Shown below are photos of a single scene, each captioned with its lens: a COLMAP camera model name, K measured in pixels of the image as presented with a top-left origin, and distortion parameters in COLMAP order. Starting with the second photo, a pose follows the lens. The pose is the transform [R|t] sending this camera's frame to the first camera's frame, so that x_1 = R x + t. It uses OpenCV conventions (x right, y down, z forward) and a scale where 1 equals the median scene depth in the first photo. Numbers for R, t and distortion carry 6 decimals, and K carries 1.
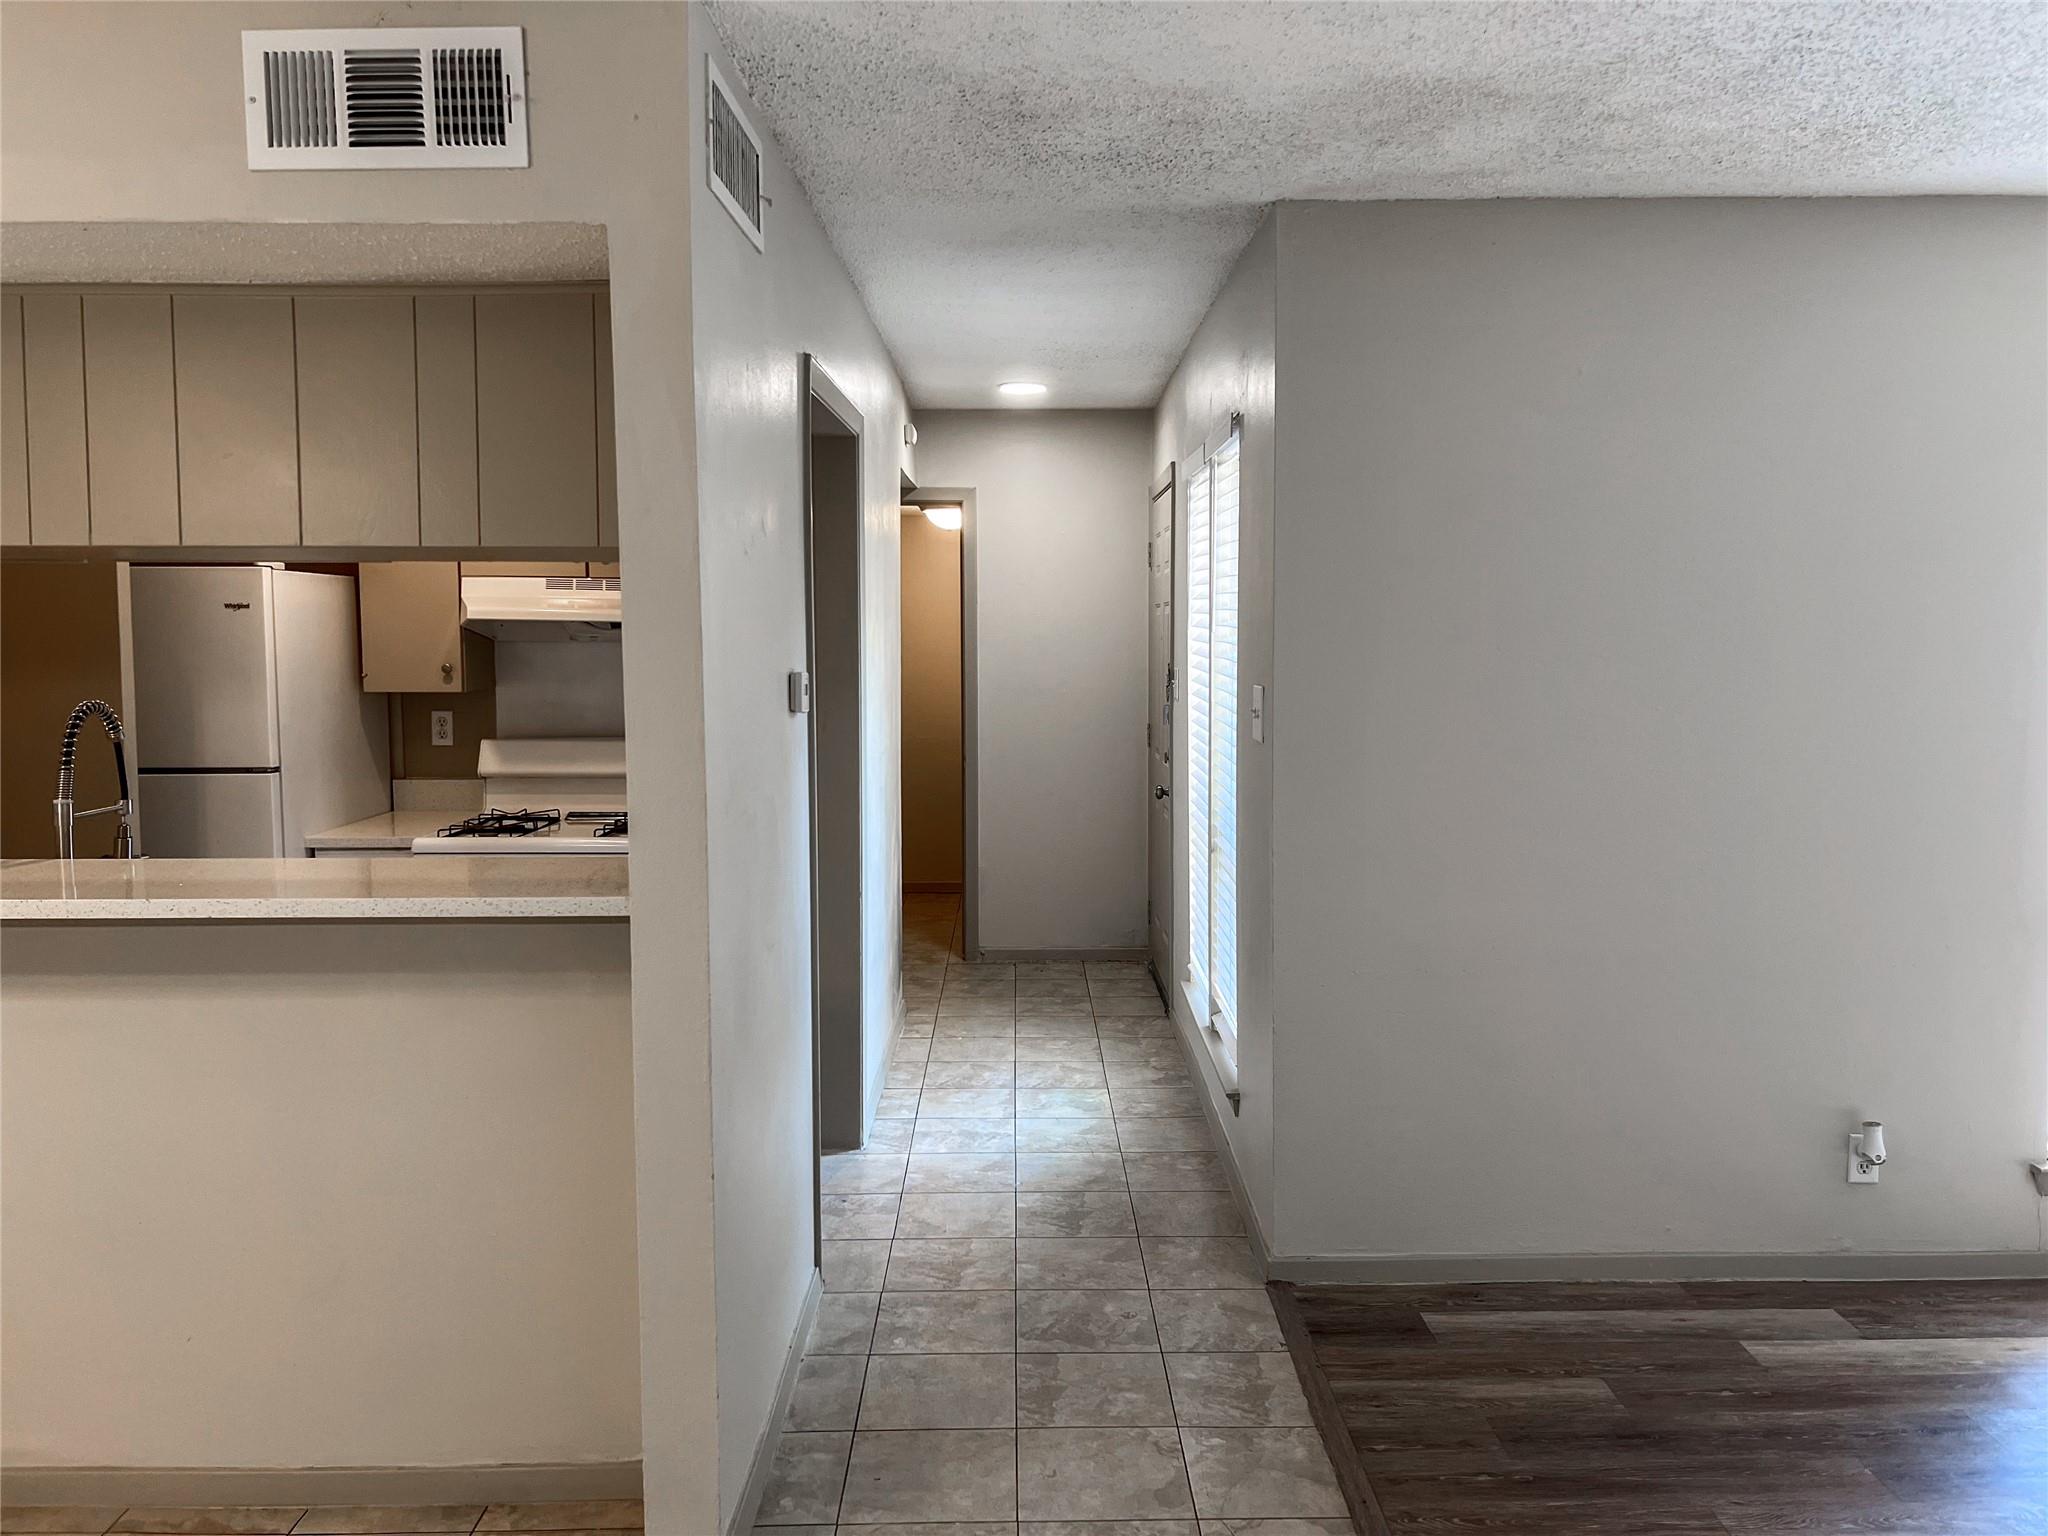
lens RADIAL K [[1543.5, 0, 1035.8], [0, 1543.5, 771.8], [0, 0, 1]] dist [0.026422, -0.036711]
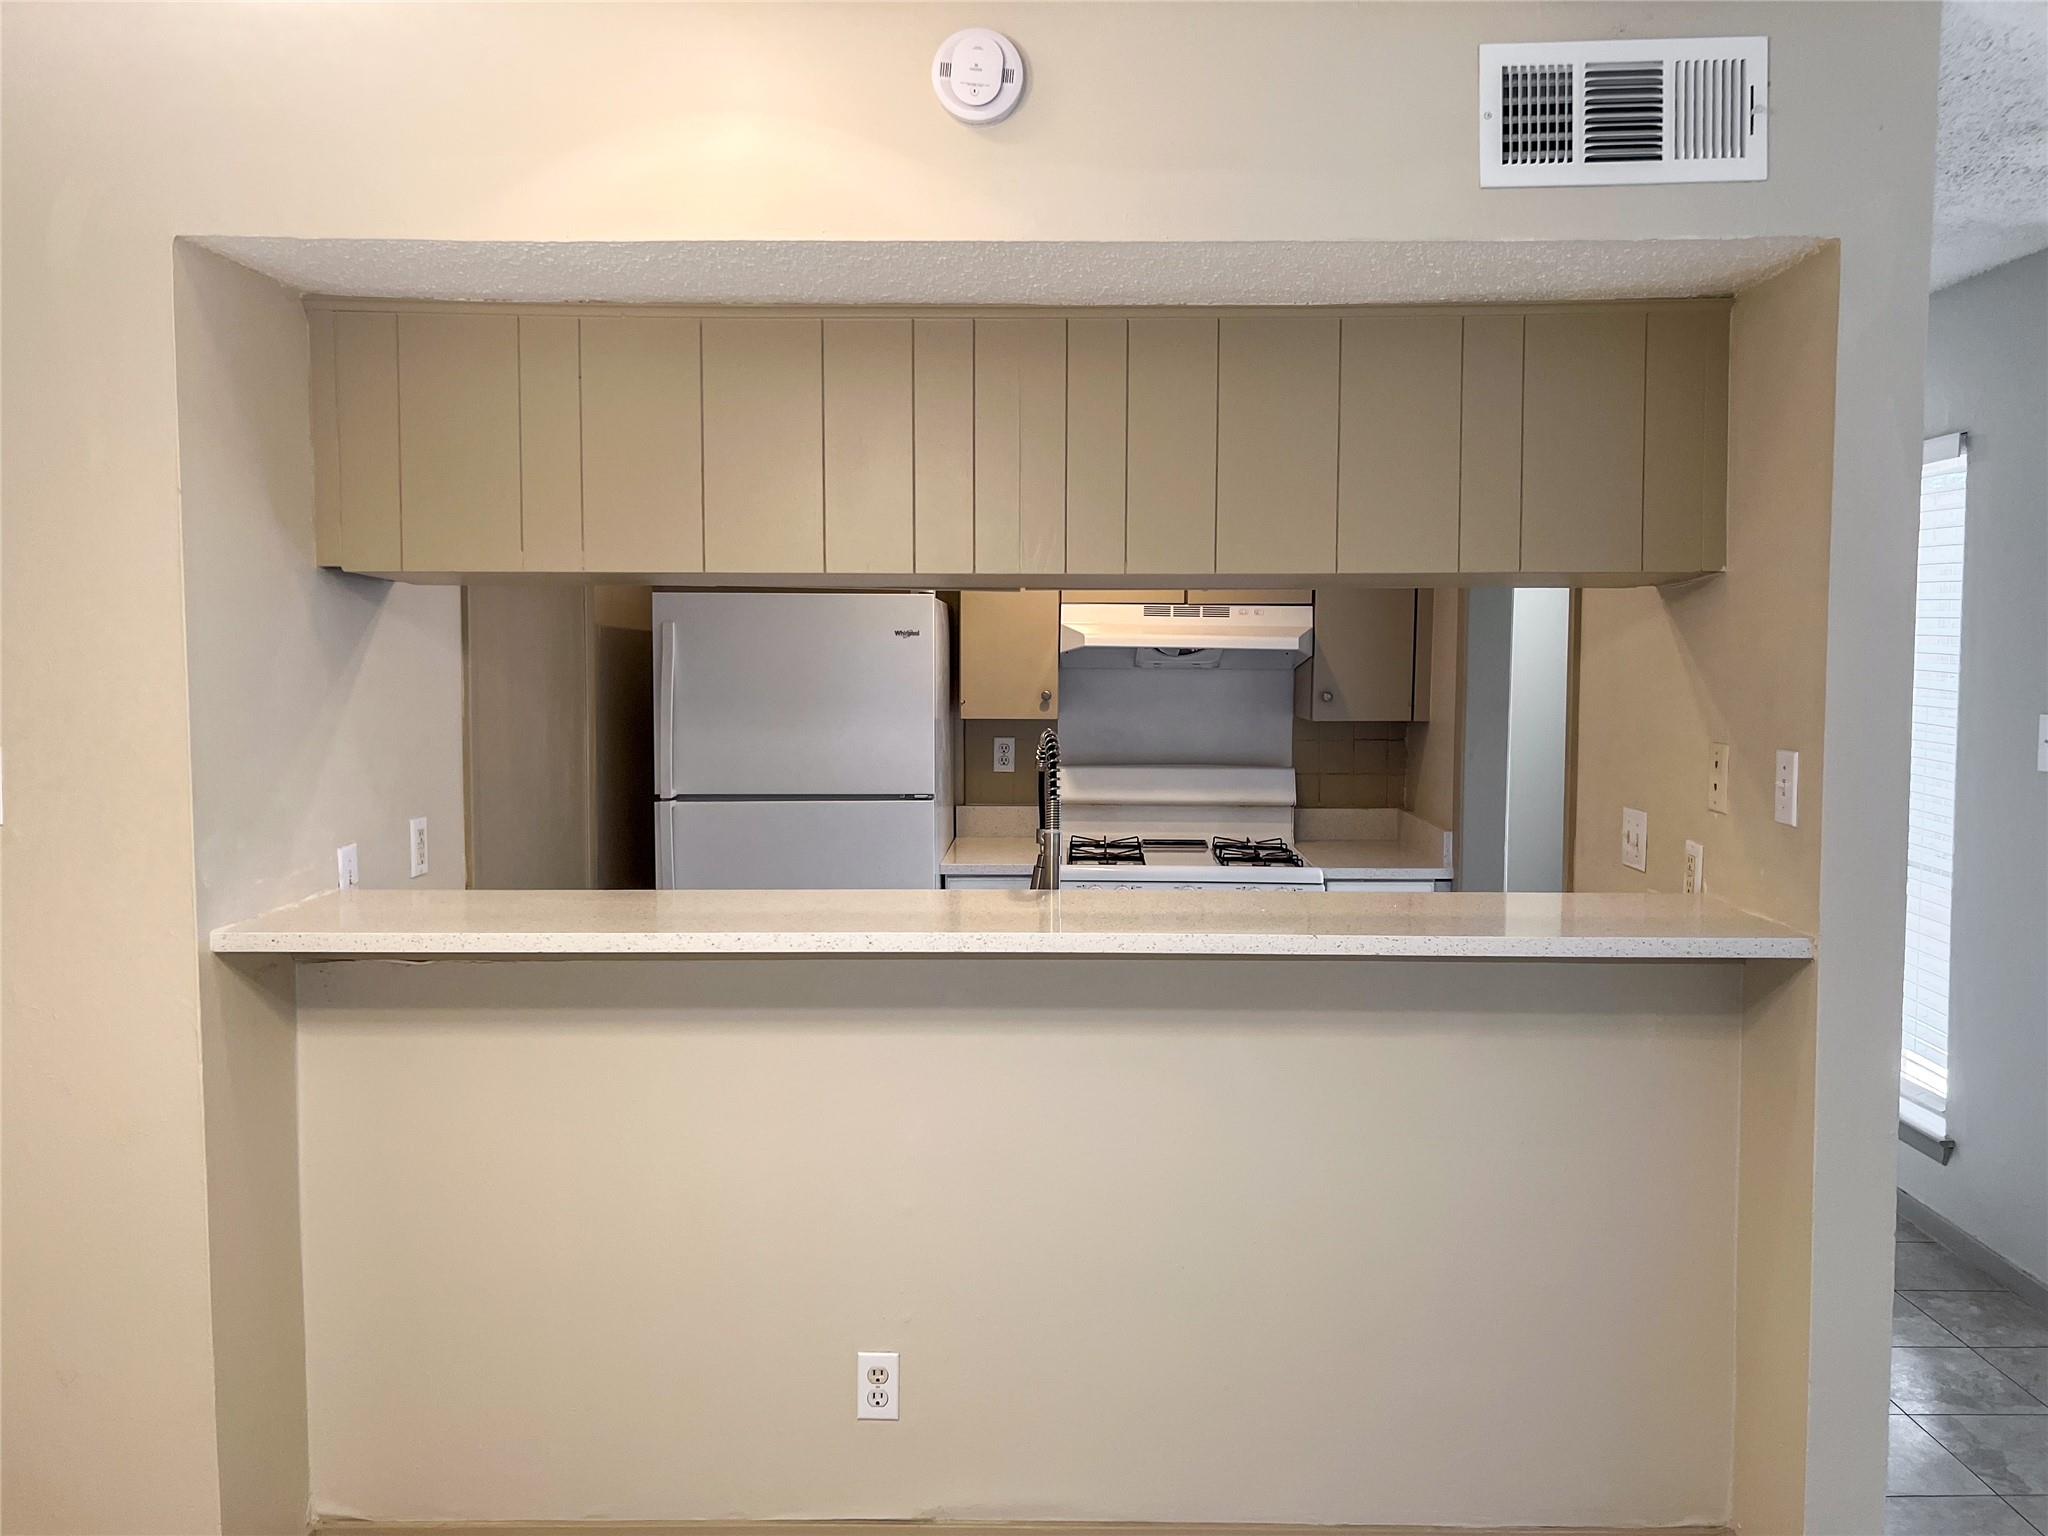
lens RADIAL K [[1543.5, 0, 1038.3], [0, 1543.5, 767.2], [0, 0, 1]] dist [0.026422, -0.036711]
pose [[0.999032, 0.004632, -0.043747, -0.528674], [-0.005462, 0.999807, -0.018879, -0.002935], [0.043651, 0.019100, 0.998864, 0.016250]]
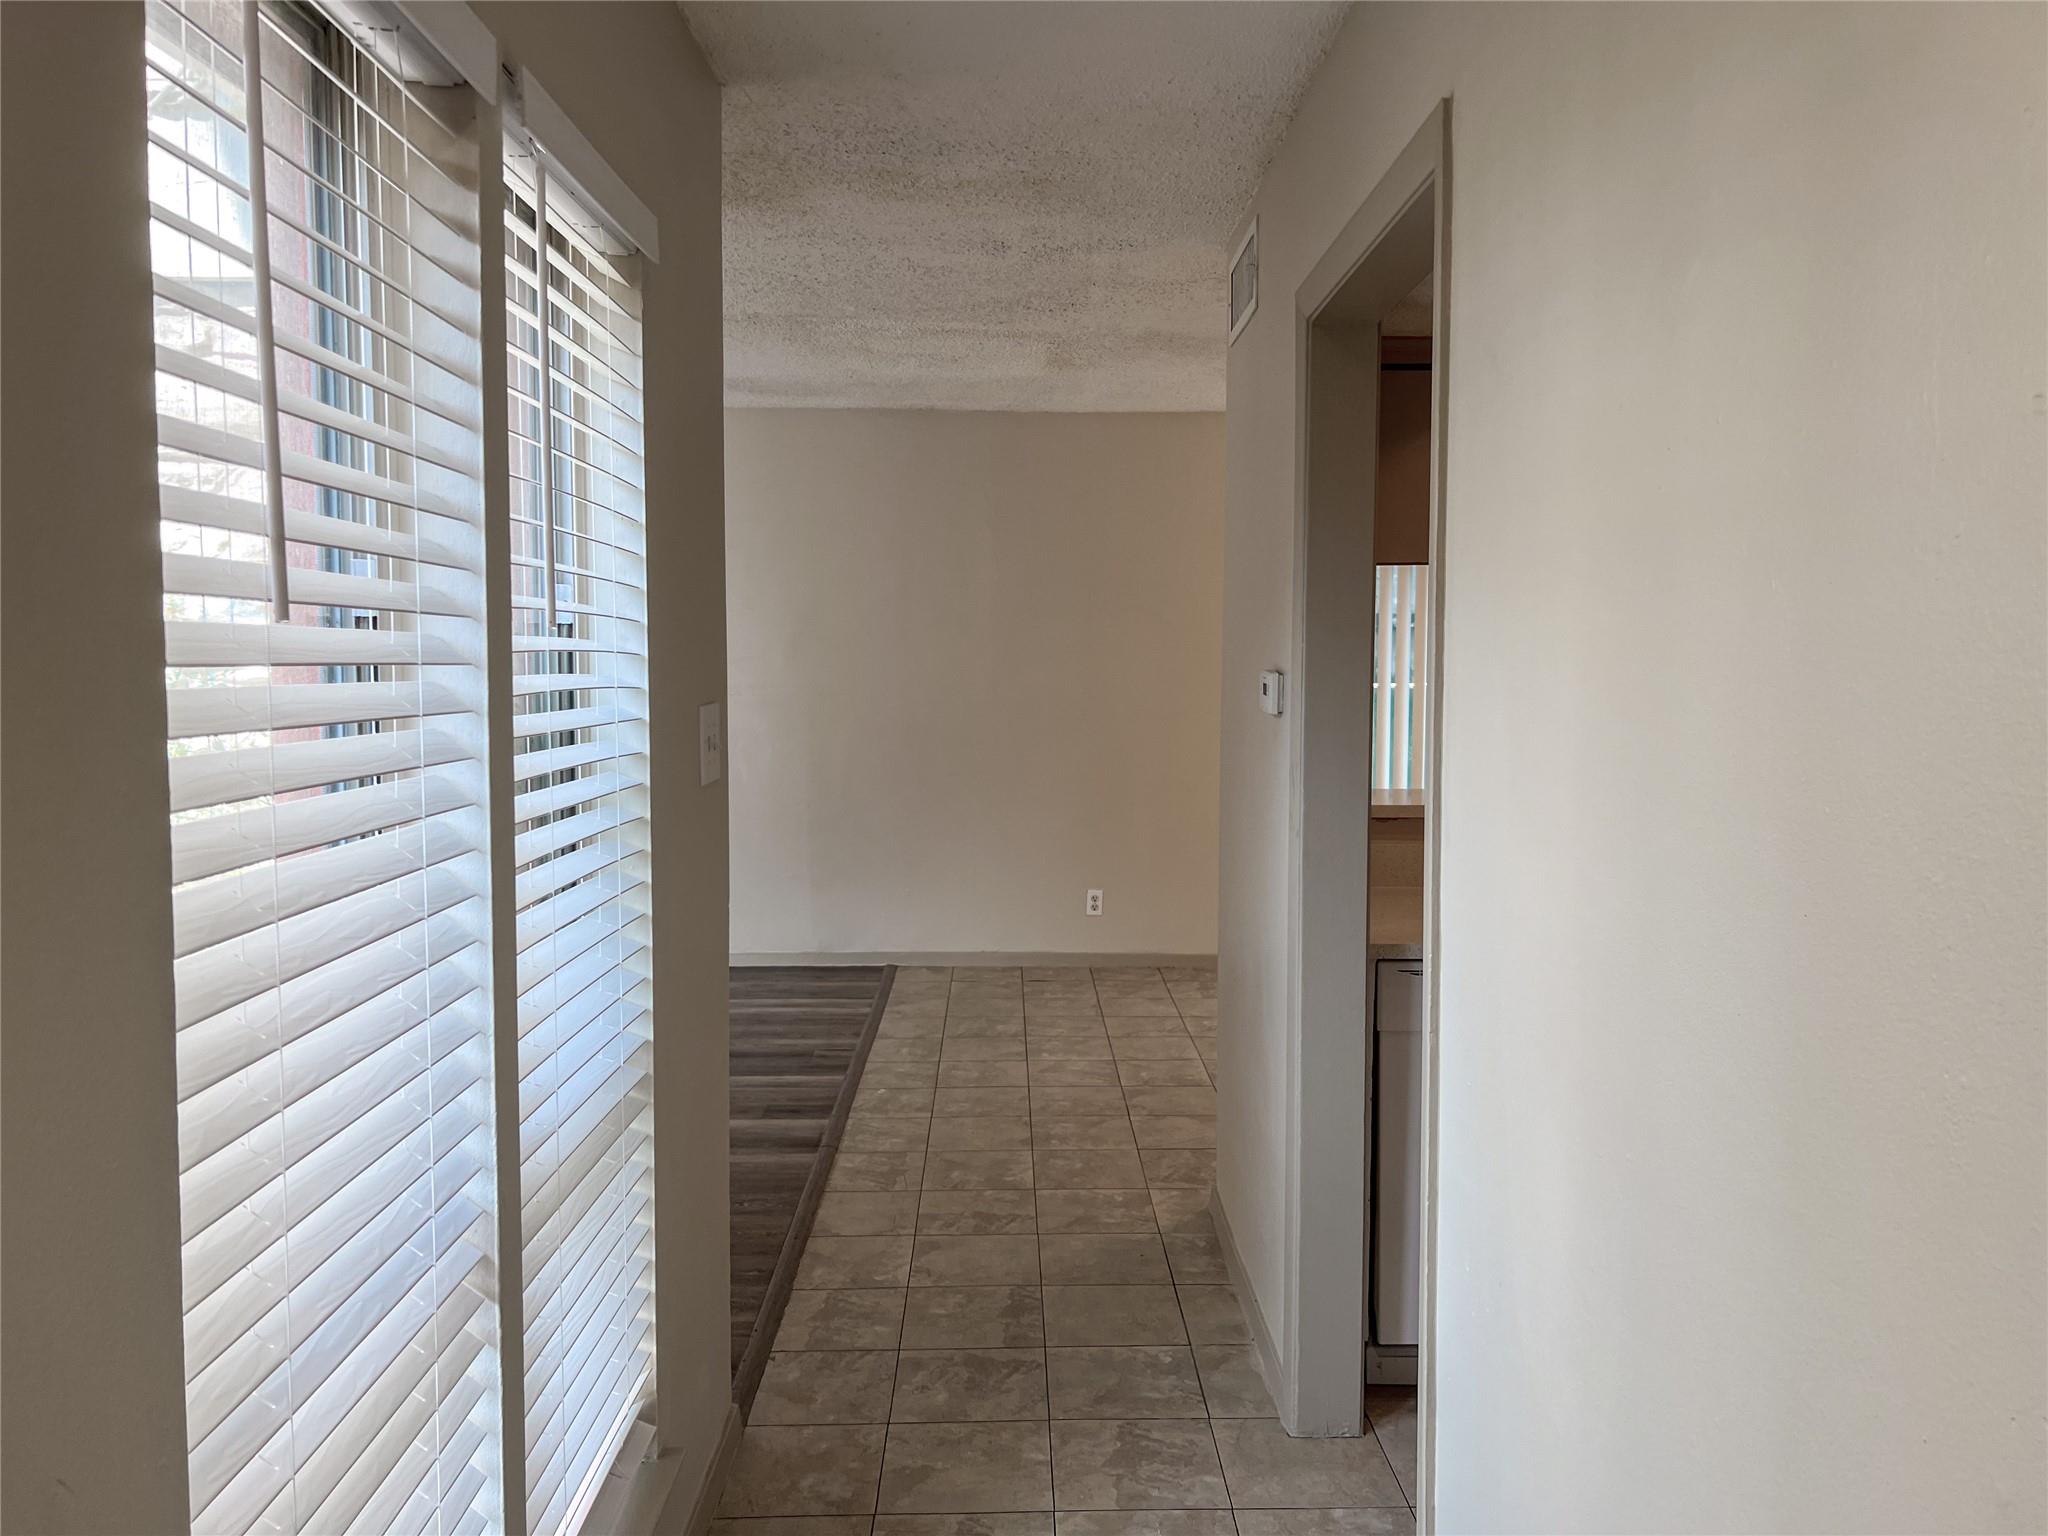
lens RADIAL K [[1543.5, 0, 1027.9], [0, 1543.5, 769.7], [0, 0, 1]] dist [0.026422, -0.036711]
pose [[-0.999997, 0.002333, -0.000660, -0.002127], [0.002170, 0.982626, 0.185582, -0.191625], [0.001082, 0.185580, -0.982629, 2.057903]]
